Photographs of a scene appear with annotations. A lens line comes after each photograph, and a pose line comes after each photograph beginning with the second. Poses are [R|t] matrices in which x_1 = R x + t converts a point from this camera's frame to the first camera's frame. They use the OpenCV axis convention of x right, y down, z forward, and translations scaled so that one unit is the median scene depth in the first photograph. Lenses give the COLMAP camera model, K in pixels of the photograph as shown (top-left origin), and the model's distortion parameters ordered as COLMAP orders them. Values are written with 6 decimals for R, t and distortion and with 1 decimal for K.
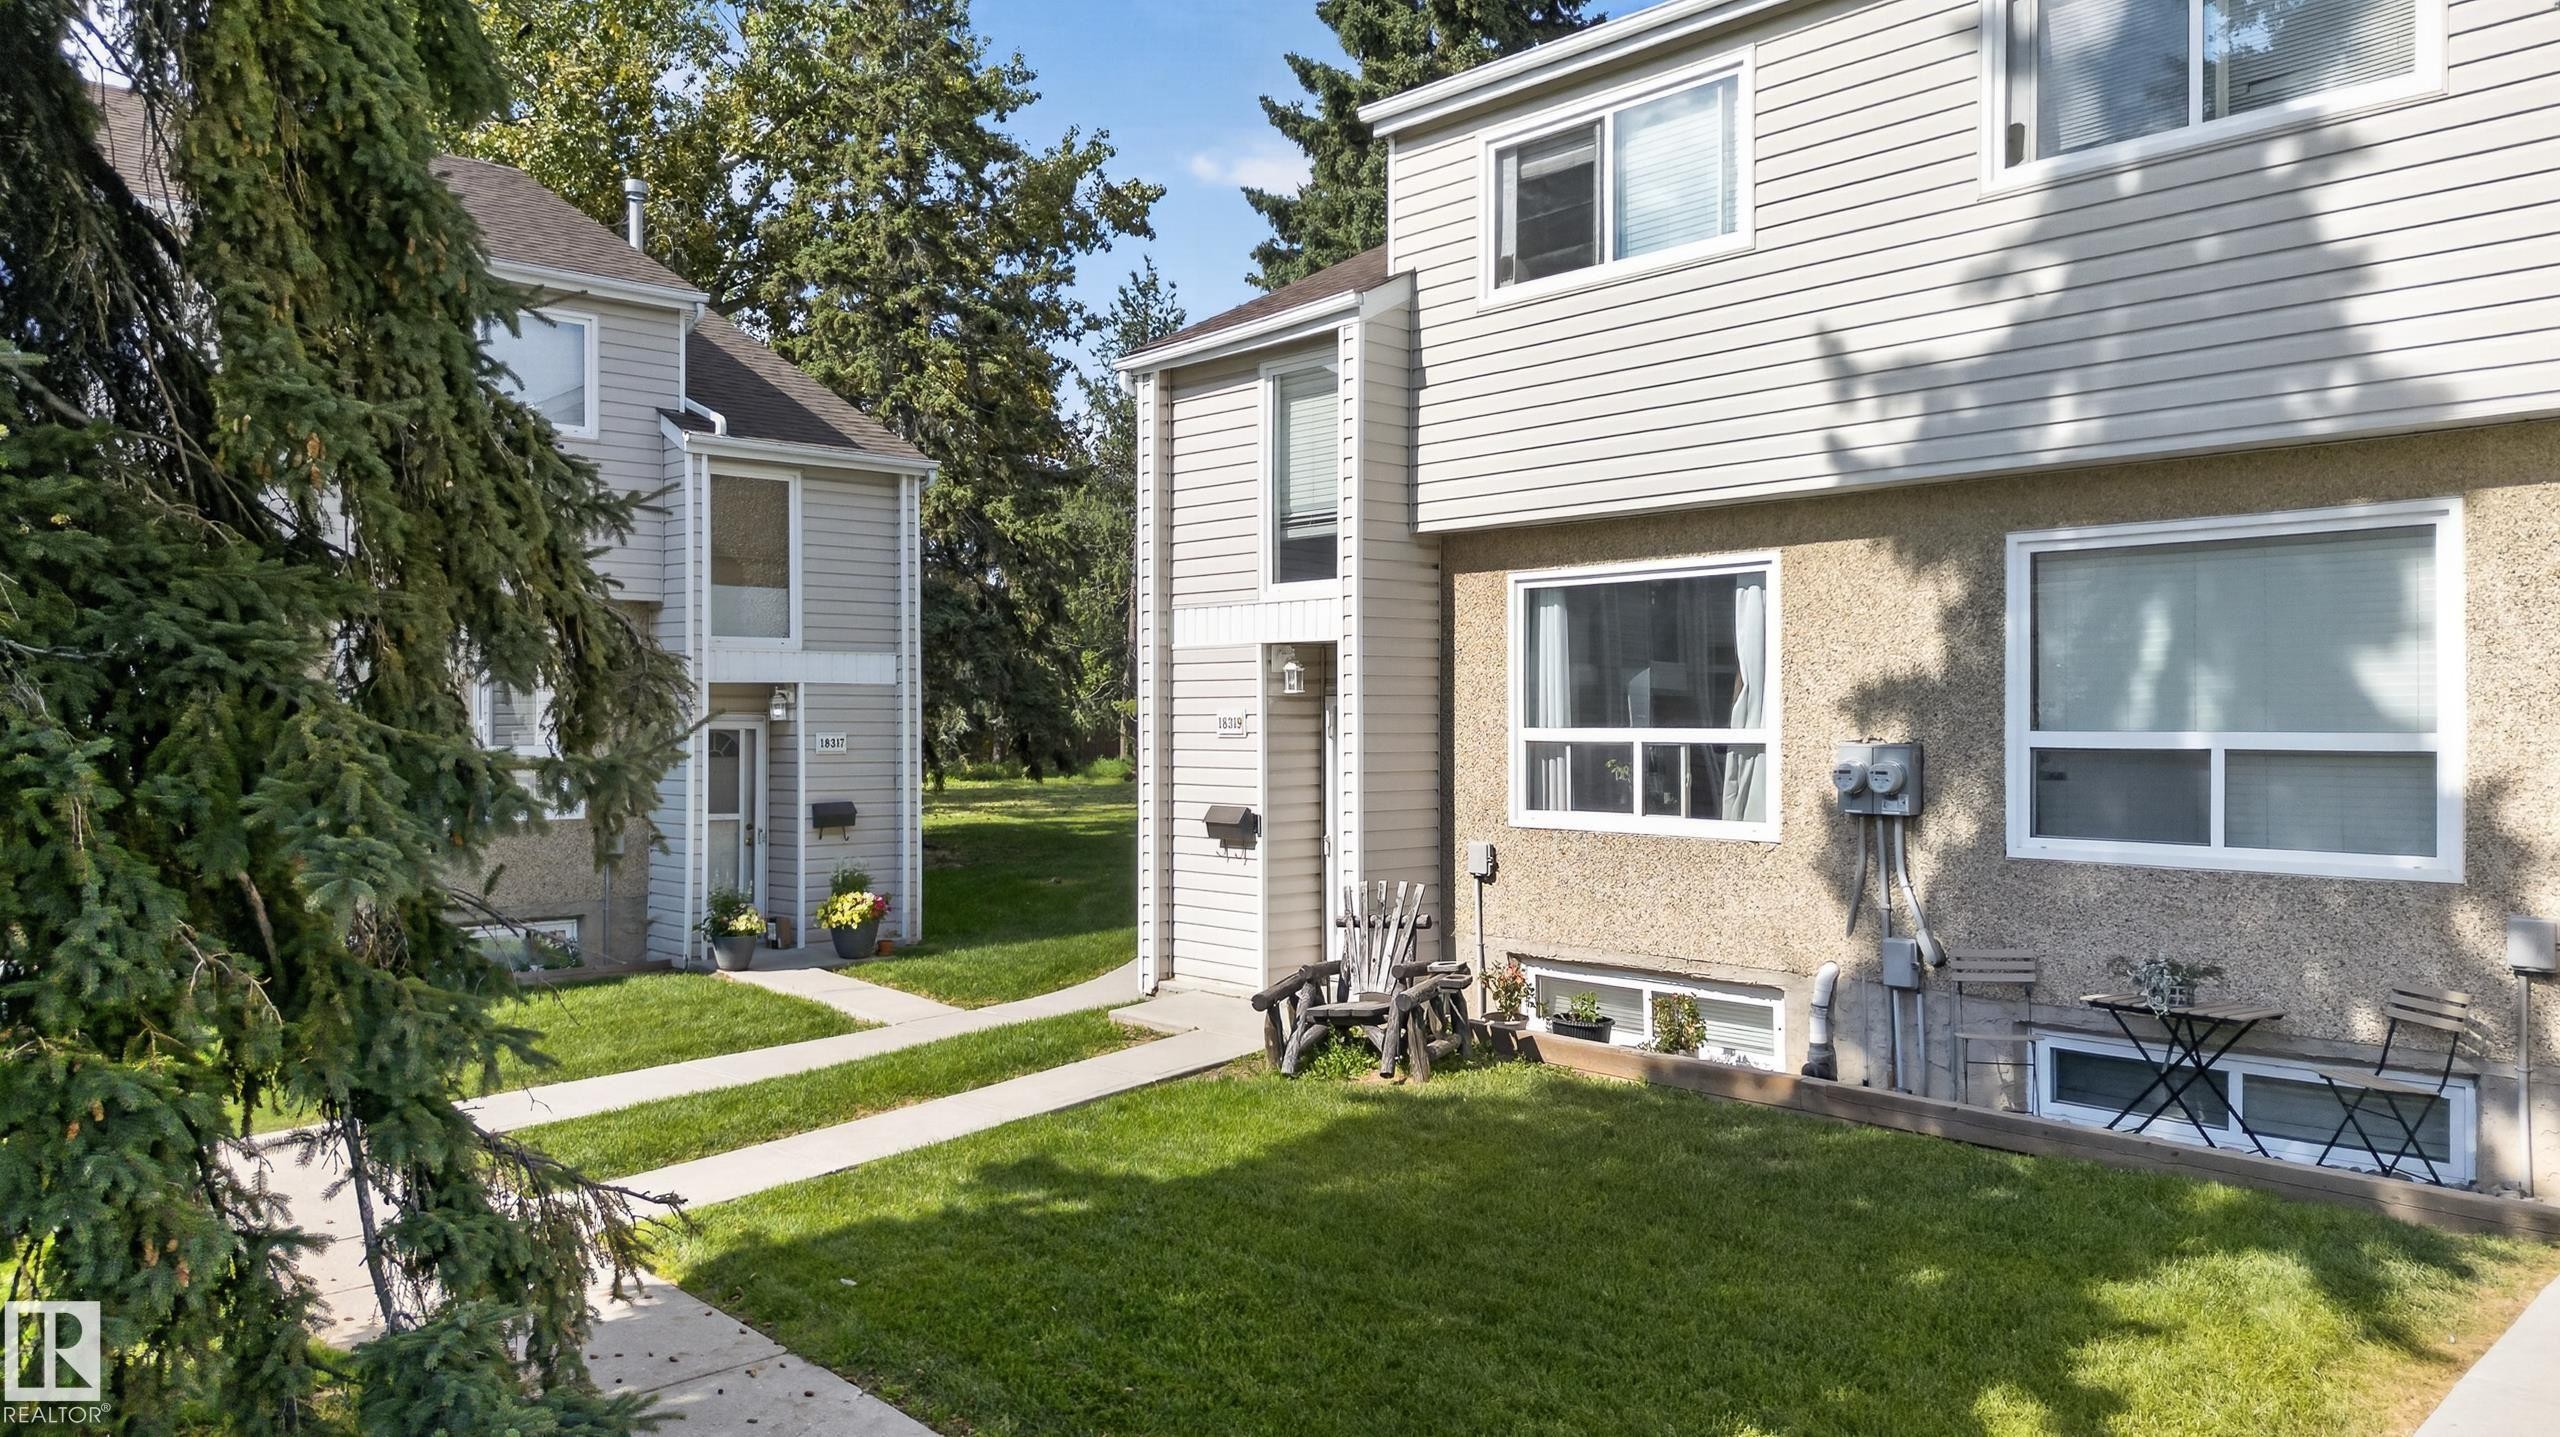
lens RADIAL K [[1783.8, 0, 1280.0], [0, 1783.8, 718.5], [0, 0, 1]] dist [0.062505, 0.000250]
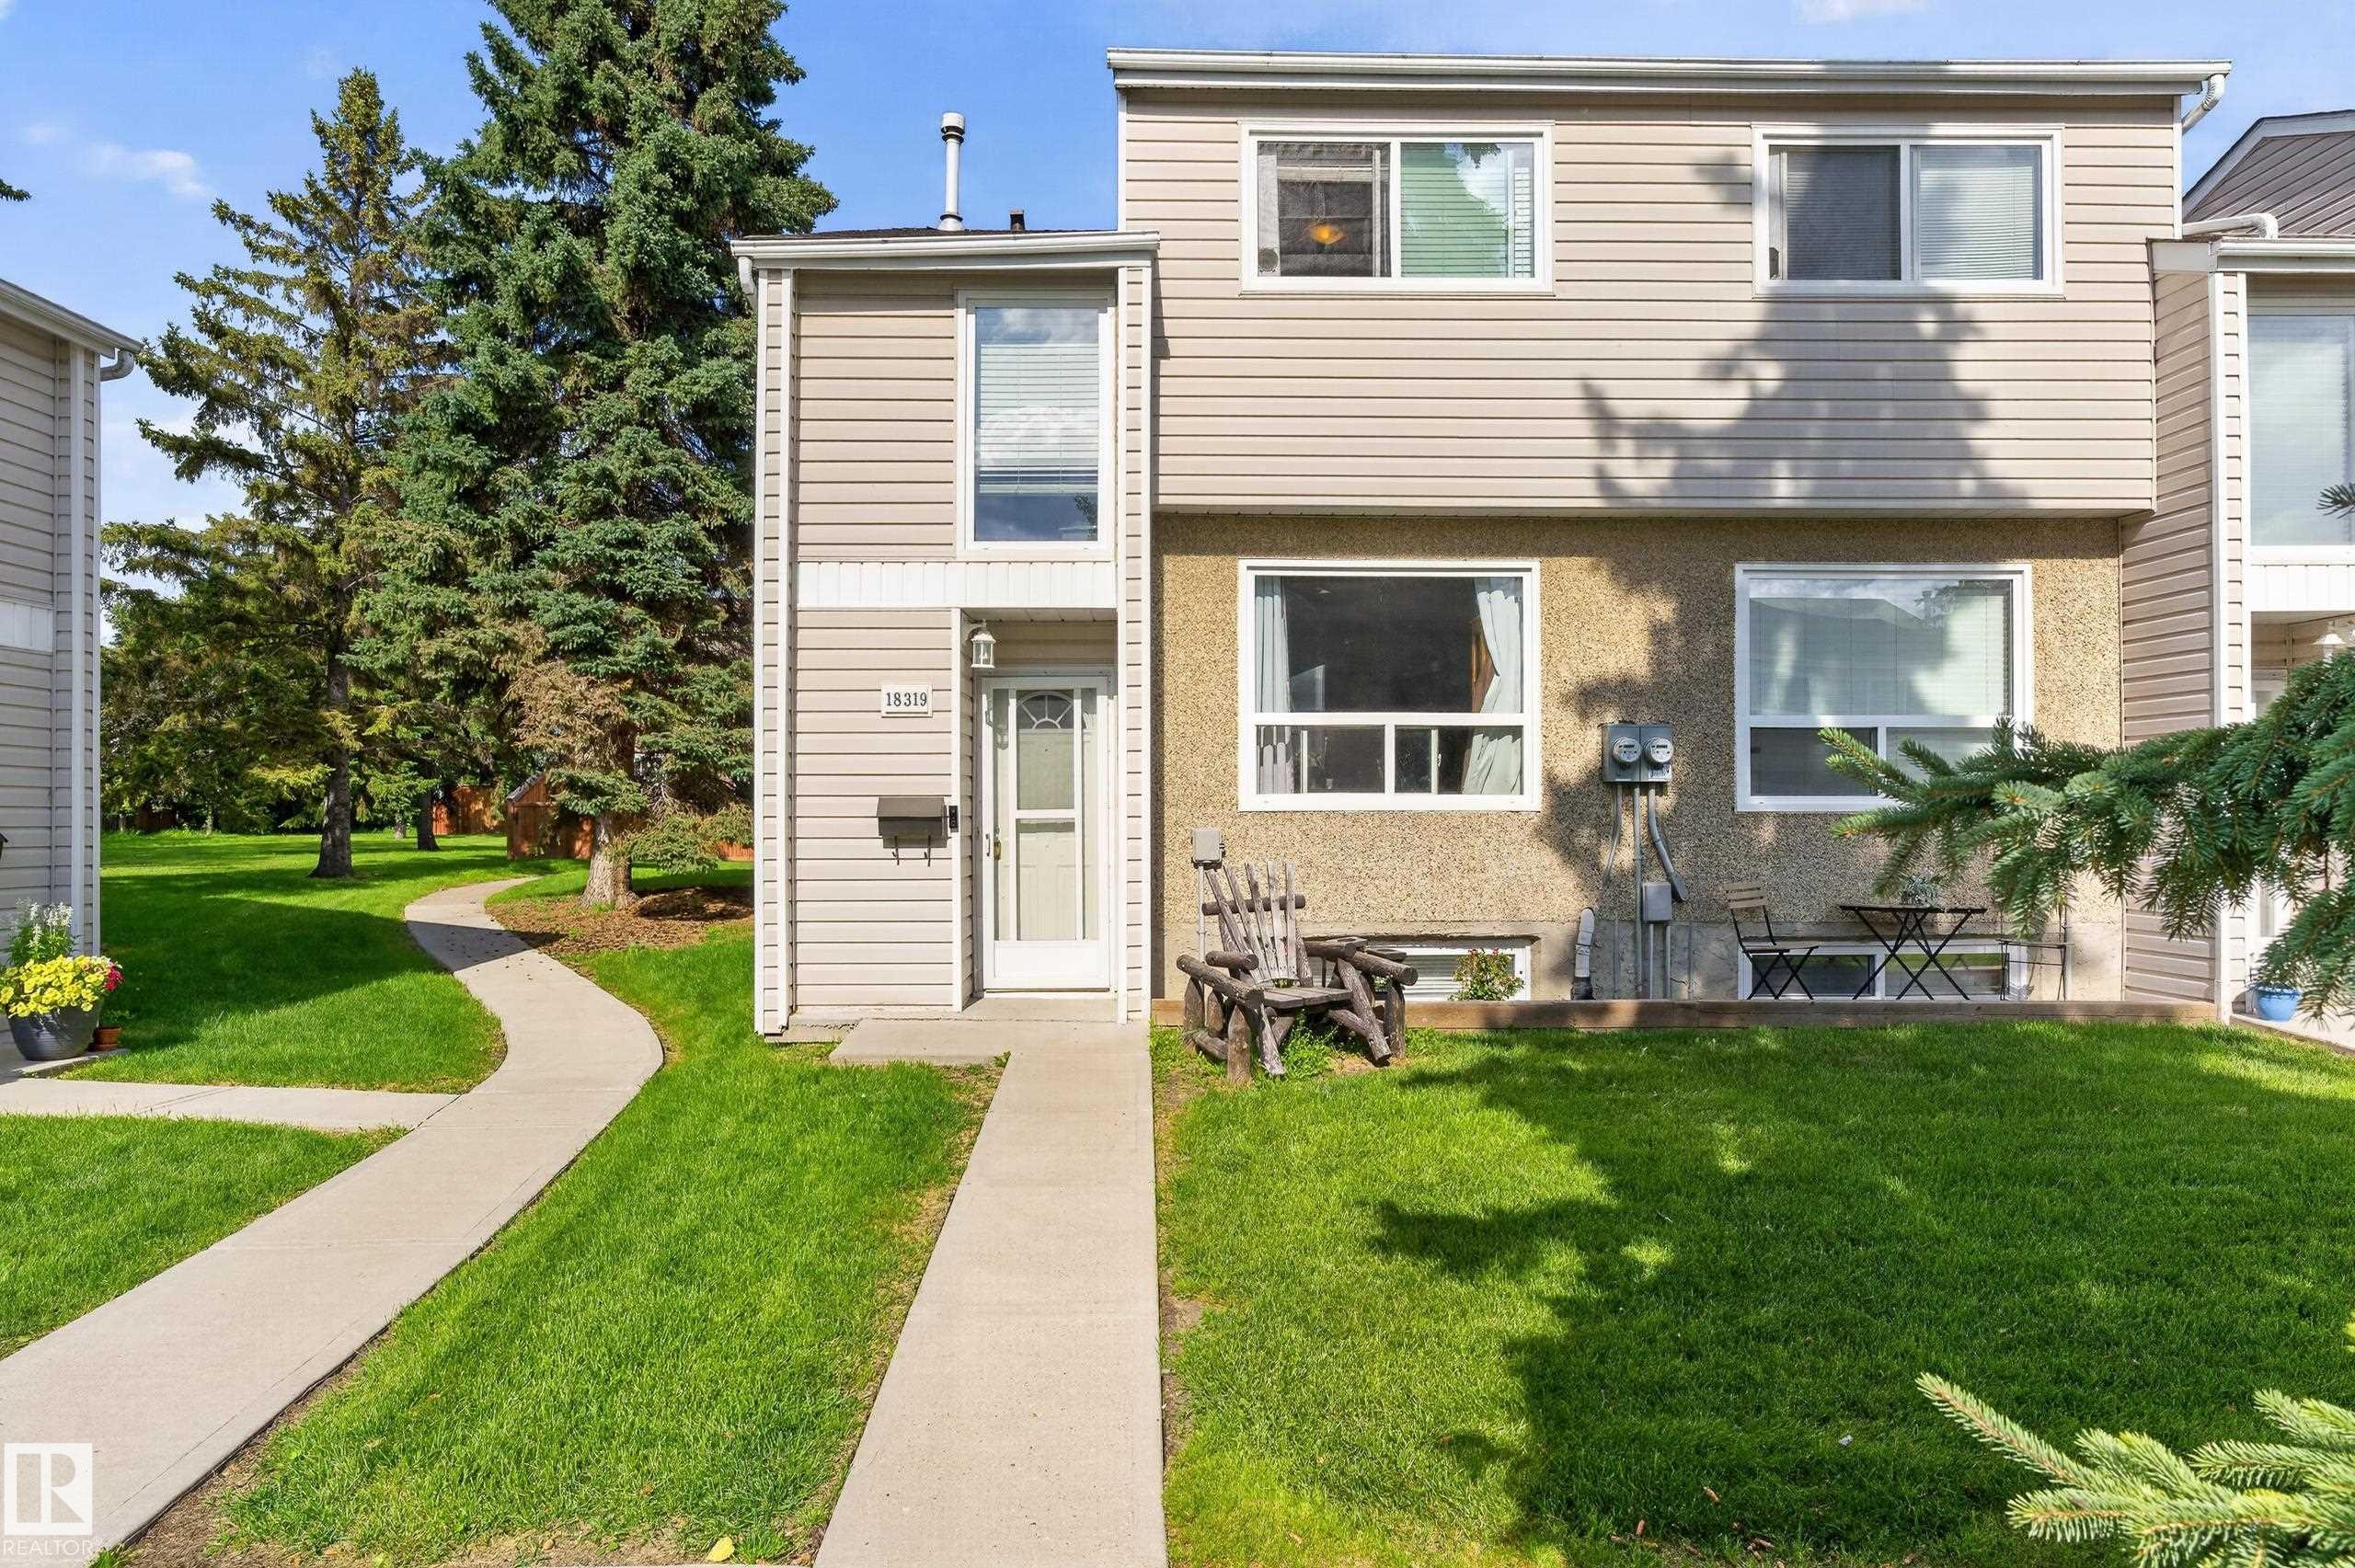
lens RADIAL K [[1297.1, 0, 1181.0], [0, 1297.1, 794.4], [0, 0, 1]] dist [-0.020054, 0.014425]
pose [[0.666763, 0.011594, 0.745179, -0.450328], [-0.000244, 0.999882, -0.015338, 0.064126], [-0.745269, 0.010045, 0.666688, 0.551987]]
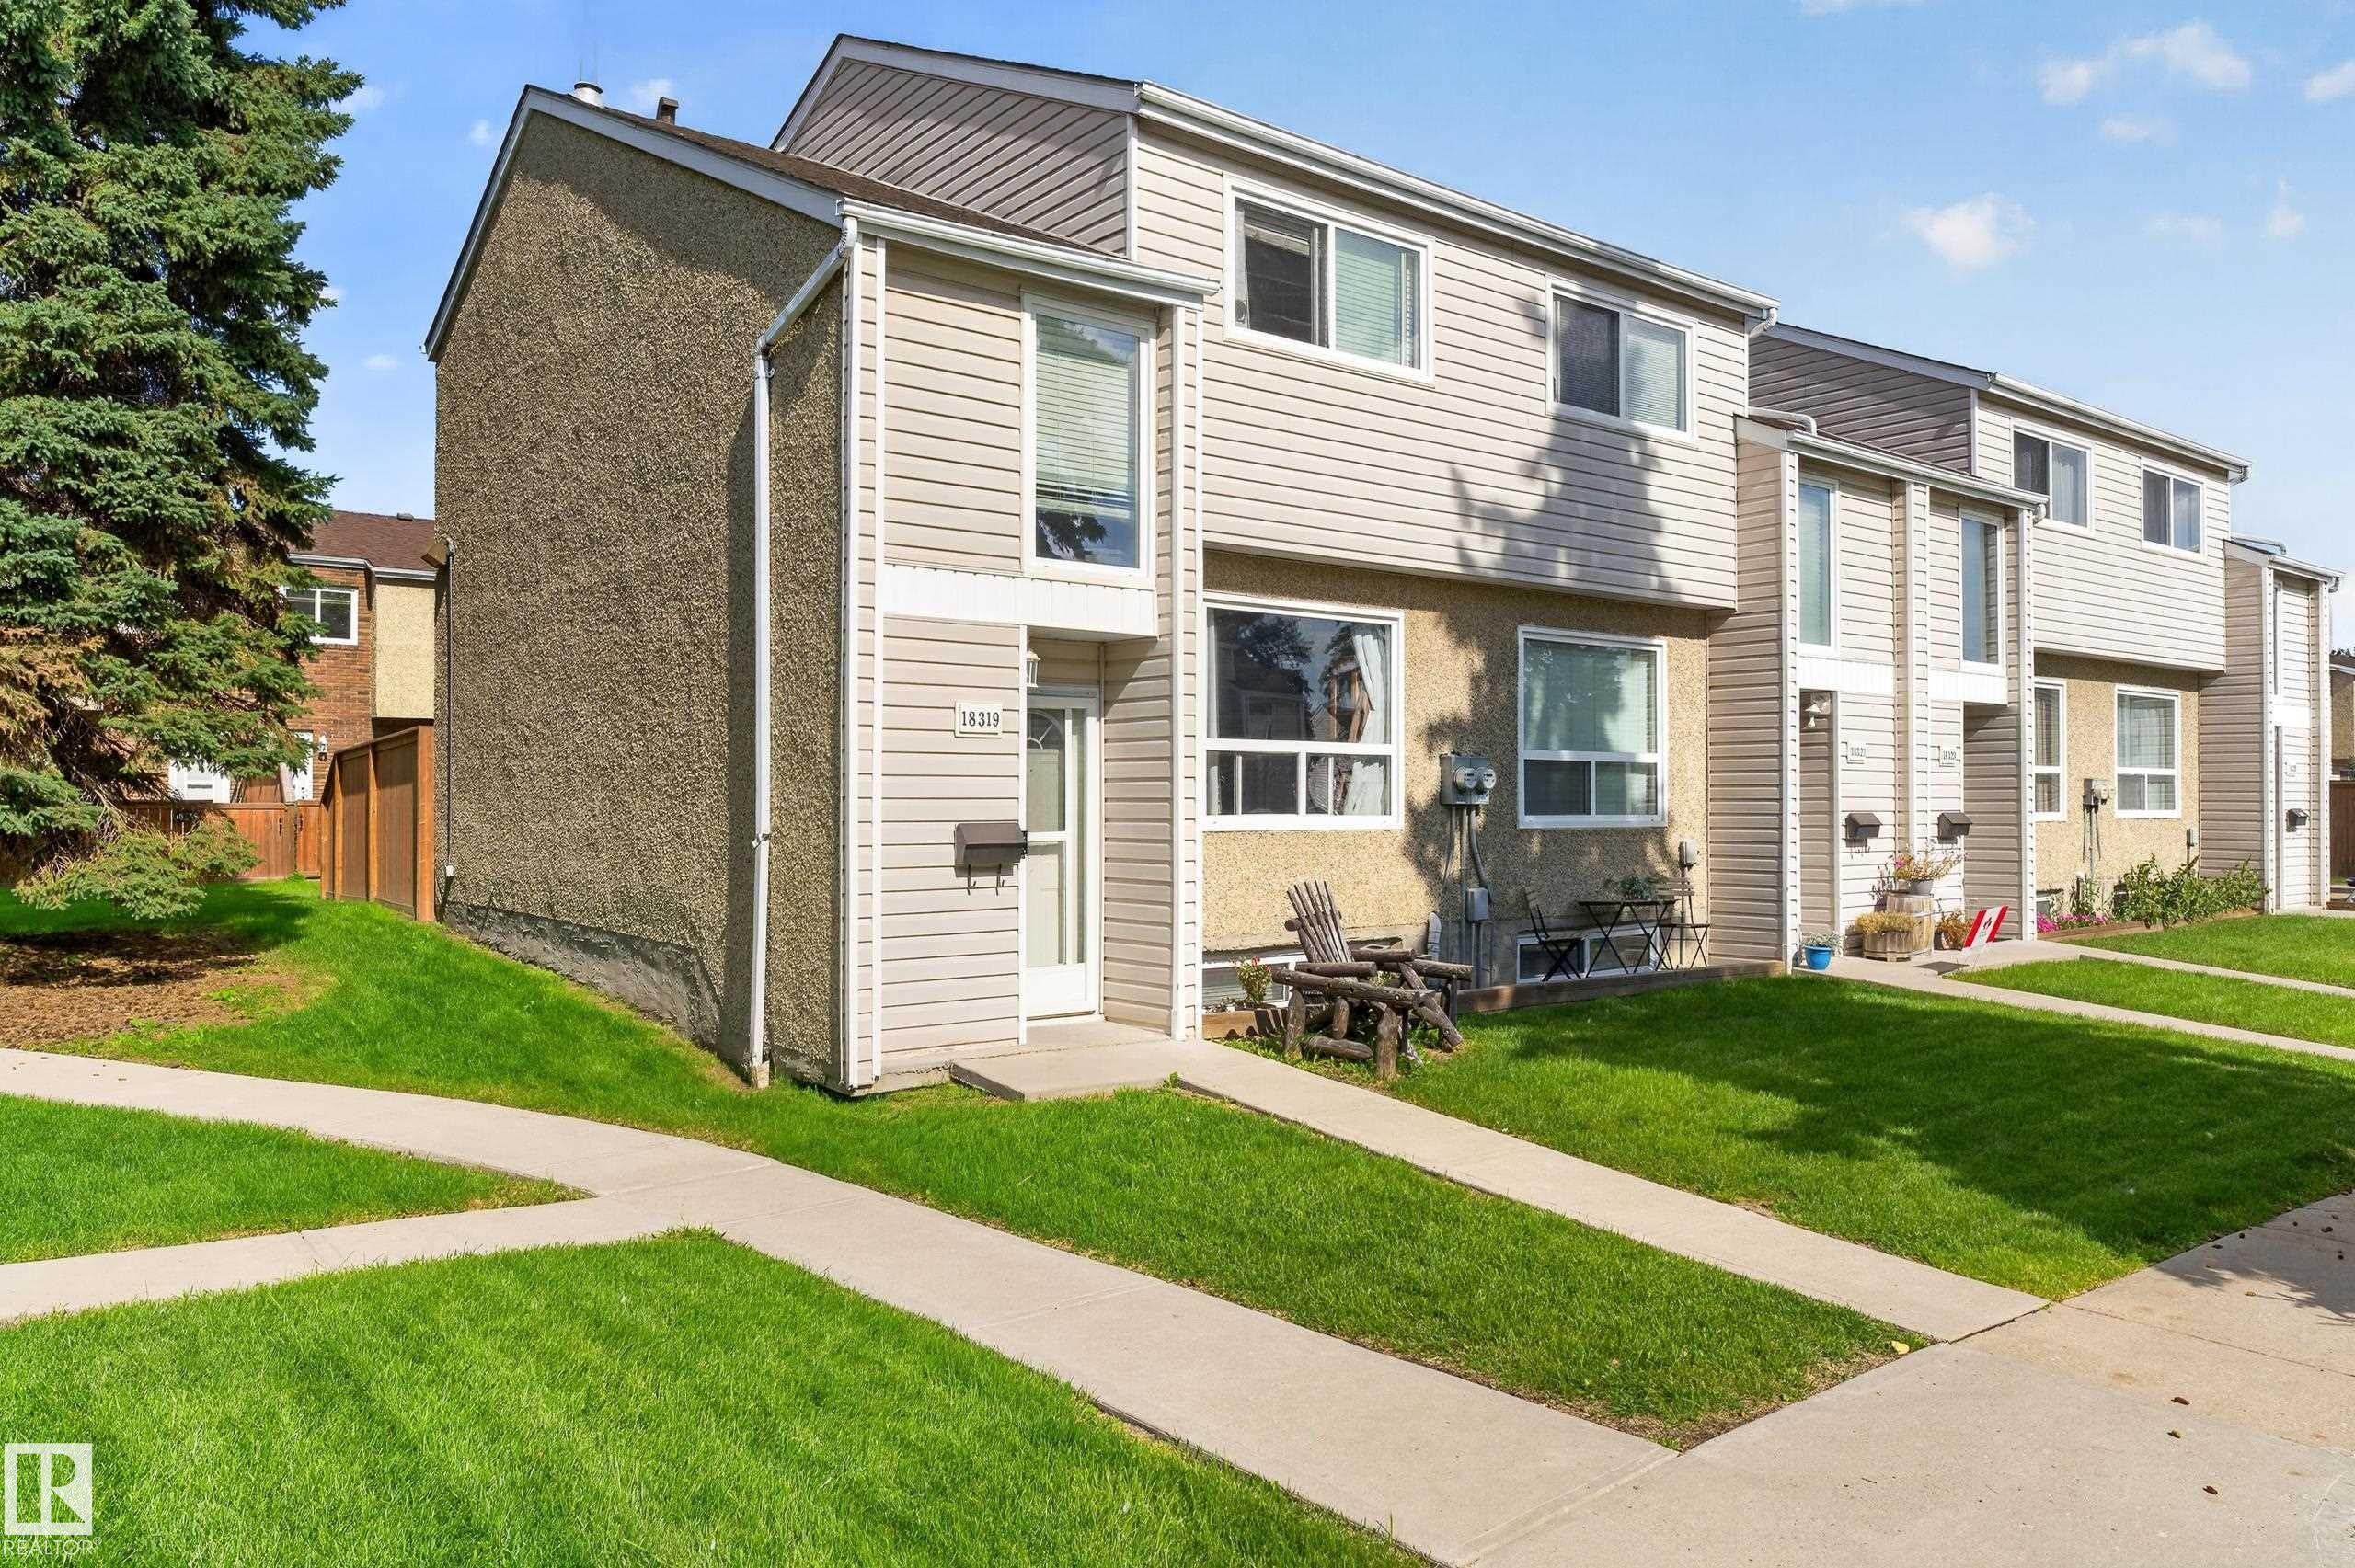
lens RADIAL K [[1563.7, 0, 1177.5], [0, 1563.7, 784.0], [0, 0, 1]] dist [-0.004299, -0.001441]
pose [[0.094632, 0.013537, 0.995420, -0.808892], [-0.000429, 0.999908, -0.013557, 0.046031], [-0.995512, 0.000856, 0.094629, 0.951178]]
